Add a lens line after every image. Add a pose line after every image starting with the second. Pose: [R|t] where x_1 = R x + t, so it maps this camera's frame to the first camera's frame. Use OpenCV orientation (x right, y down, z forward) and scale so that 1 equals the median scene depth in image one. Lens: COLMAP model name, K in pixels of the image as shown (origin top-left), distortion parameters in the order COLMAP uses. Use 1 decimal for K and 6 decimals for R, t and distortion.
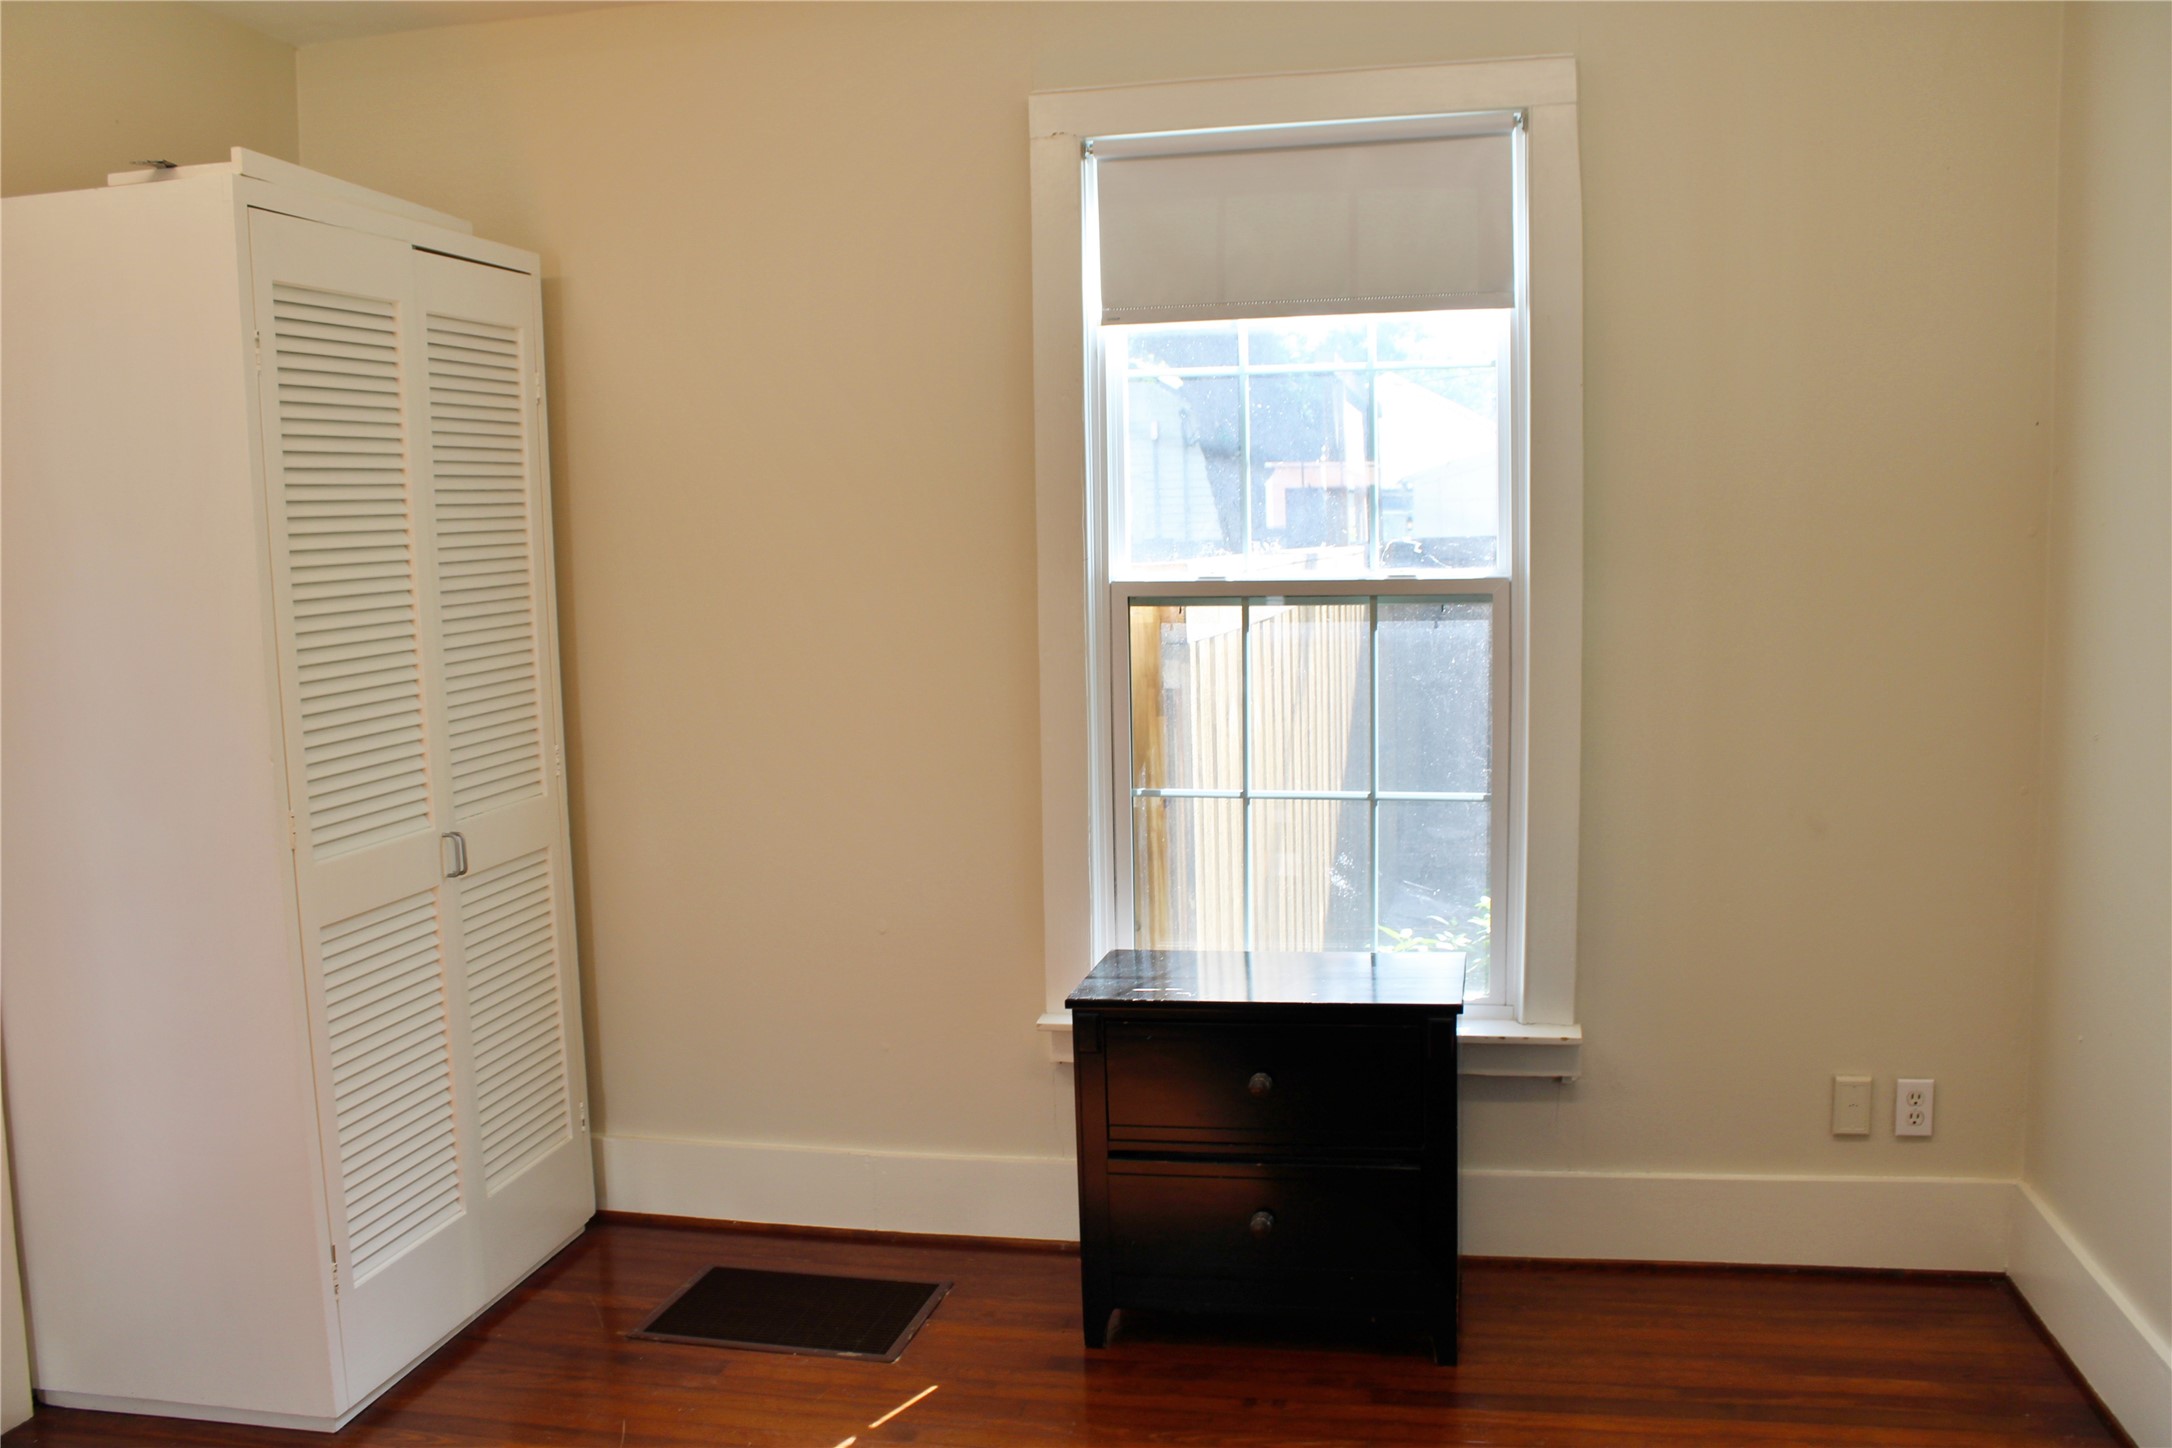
lens RADIAL K [[1856.6, 0, 1091.2], [0, 1856.6, 717.7], [0, 0, 1]] dist [-0.161098, 0.144497]
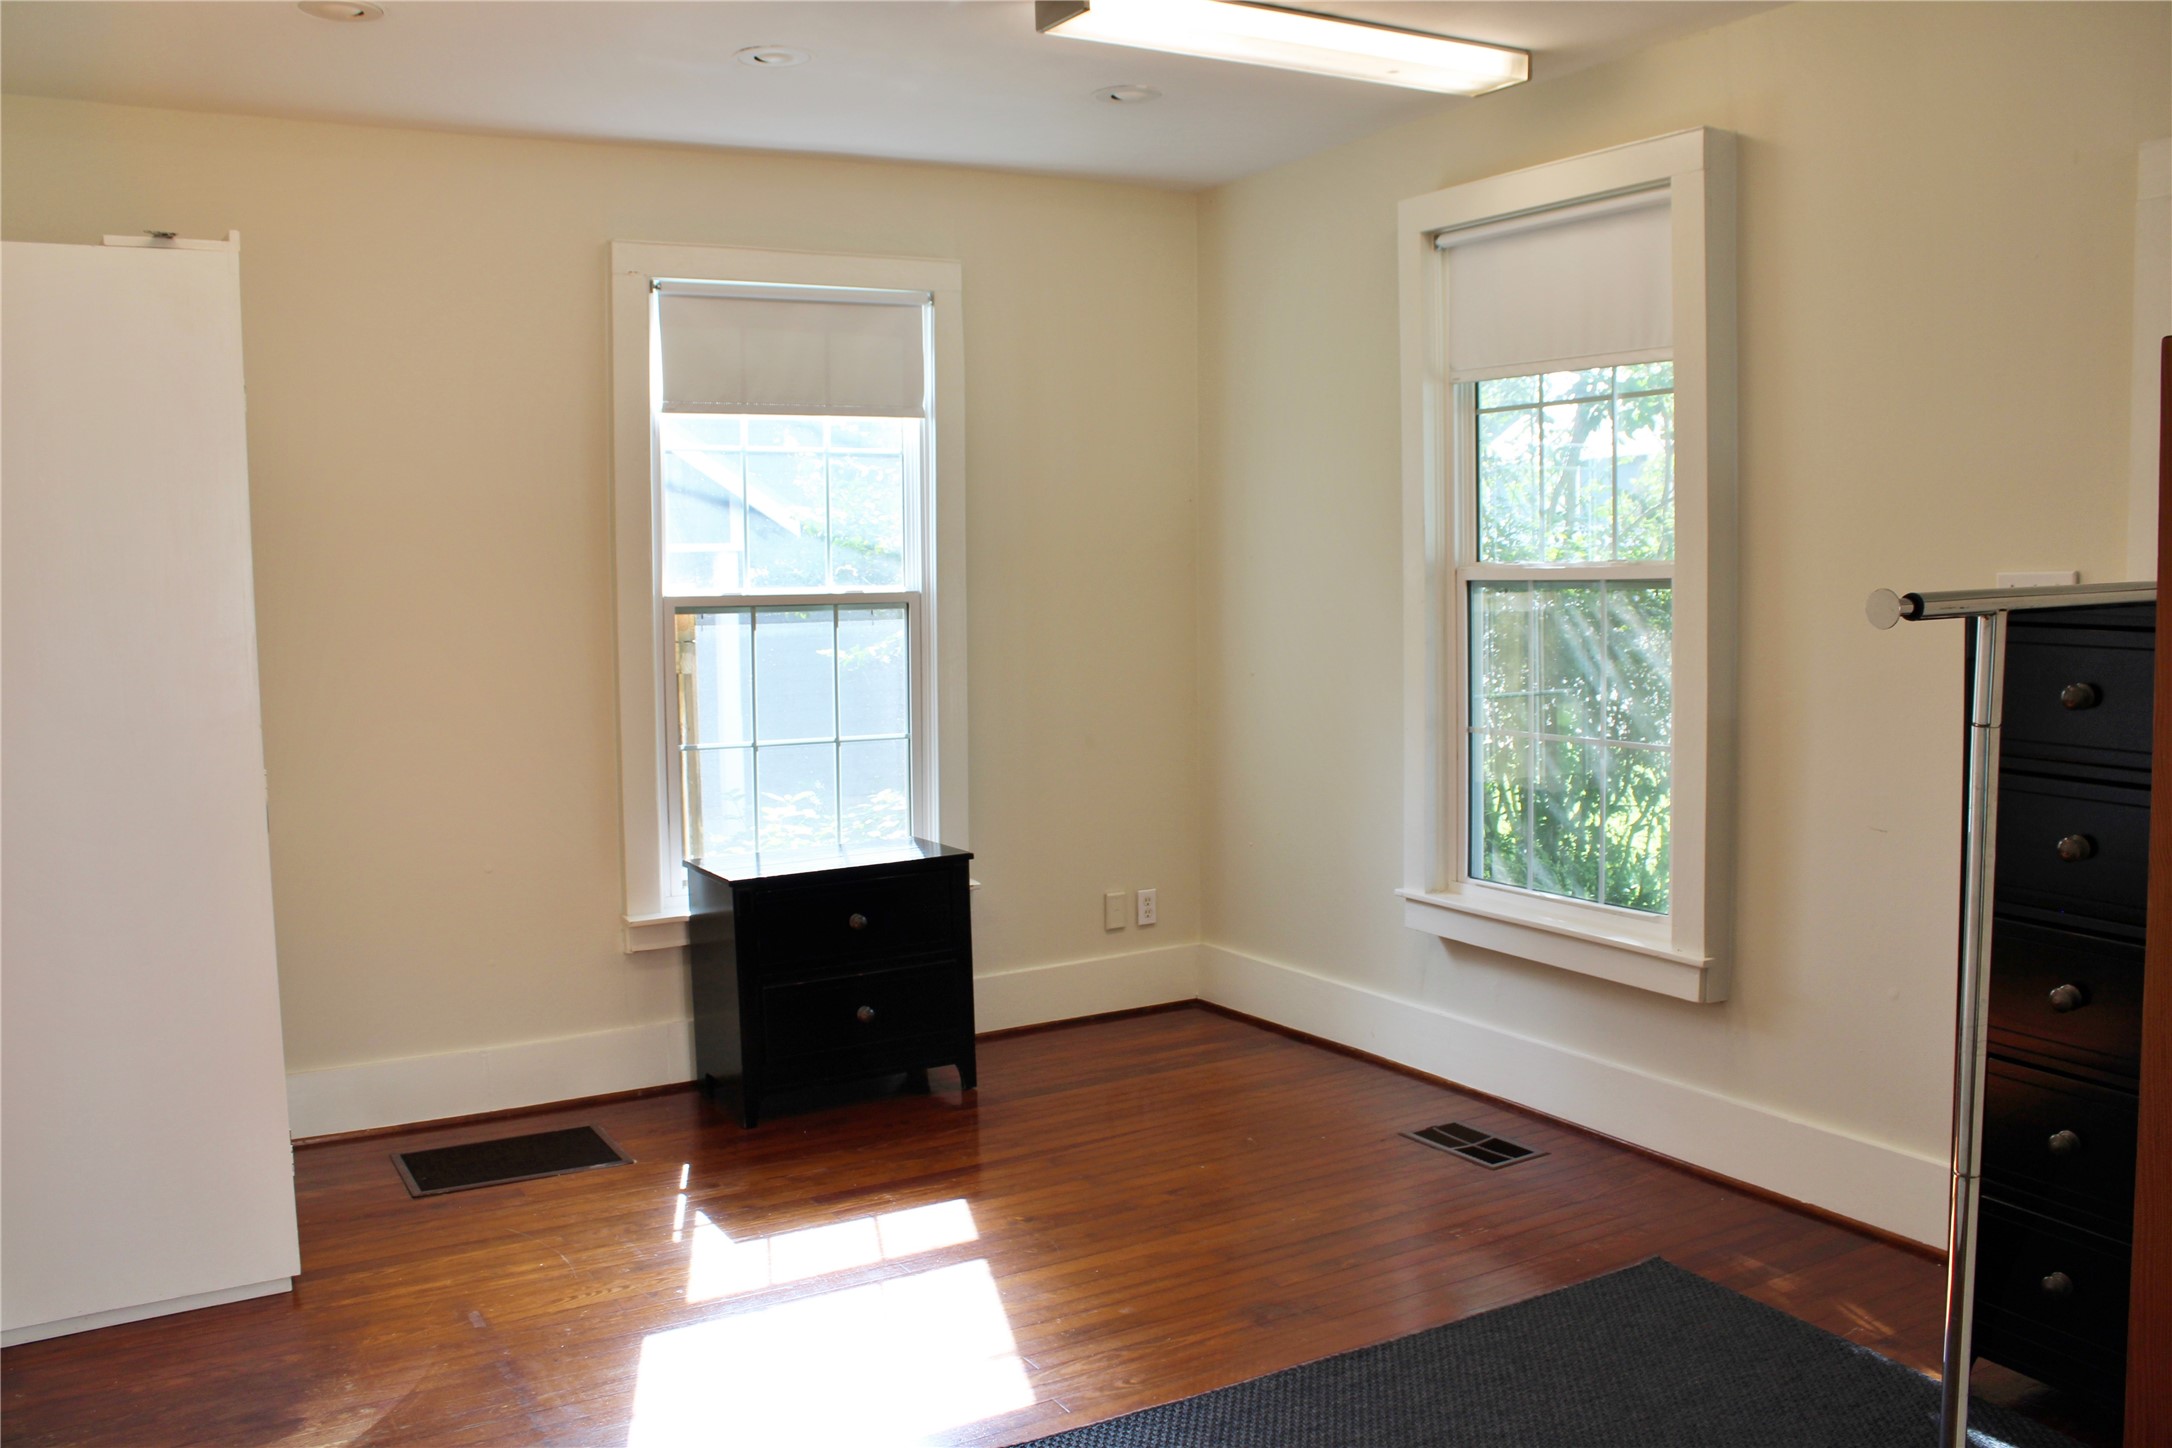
lens RADIAL K [[1856.6, 0, 1083.7], [0, 1856.6, 727.1], [0, 0, 1]] dist [-0.161098, 0.144497]
pose [[0.737340, -0.044686, 0.674043, -0.721055], [0.065471, 0.997839, -0.005467, 0.054646], [-0.672342, 0.048162, 0.738672, -0.234491]]
